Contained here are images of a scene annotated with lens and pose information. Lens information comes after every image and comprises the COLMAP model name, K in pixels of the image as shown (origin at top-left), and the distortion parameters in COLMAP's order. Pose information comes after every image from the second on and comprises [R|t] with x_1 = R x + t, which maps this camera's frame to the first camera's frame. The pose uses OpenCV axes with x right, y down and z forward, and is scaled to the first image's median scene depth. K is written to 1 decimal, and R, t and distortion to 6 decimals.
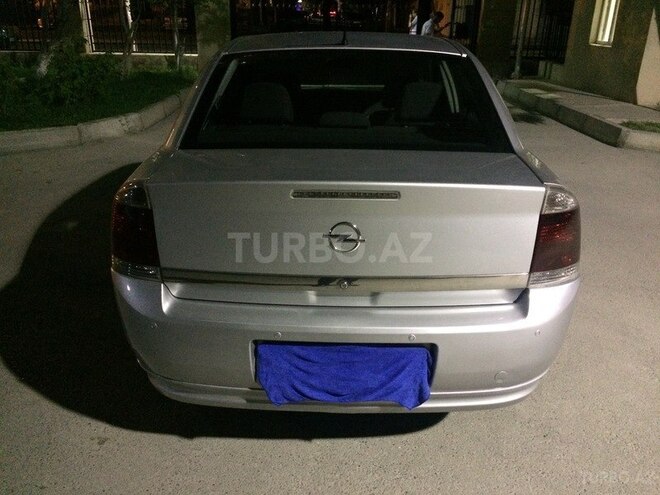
lens RADIAL K [[562.6, 0, 329.9], [0, 562.6, 245.7], [0, 0, 1]] dist [0.058480, -0.080335]
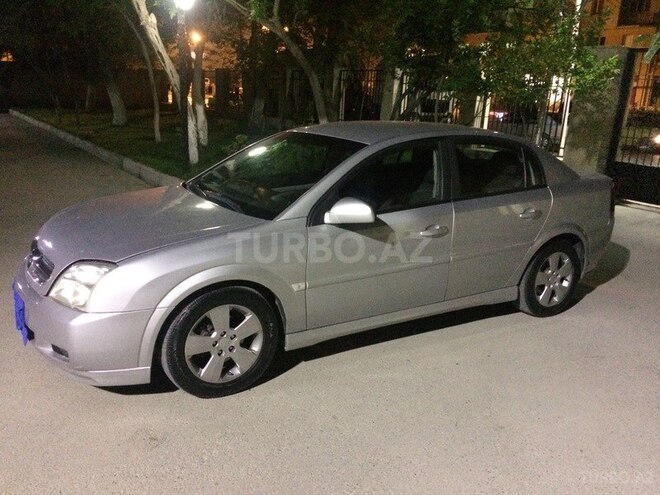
lens RADIAL K [[562.6, 0, 326.6], [0, 562.6, 250.3], [0, 0, 1]] dist [0.058480, -0.080335]
pose [[0.549449, 0.237186, -0.801154, 1.799324], [-0.360153, 0.932441, 0.029053, -0.572875], [0.753920, 0.272575, 0.597752, 1.366612]]
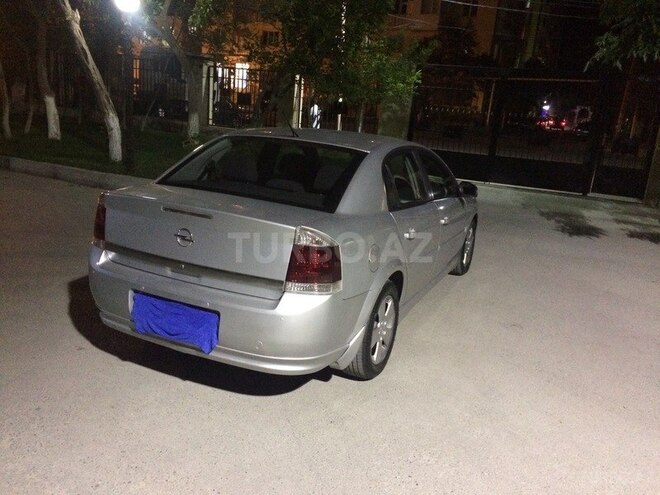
lens RADIAL K [[562.6, 0, 326.1], [0, 562.6, 243.7], [0, 0, 1]] dist [0.058480, -0.080335]
pose [[0.912022, 0.159949, -0.377666, 0.827106], [-0.218418, 0.968798, -0.117152, 0.085299], [0.347144, 0.189334, 0.918501, -0.327561]]
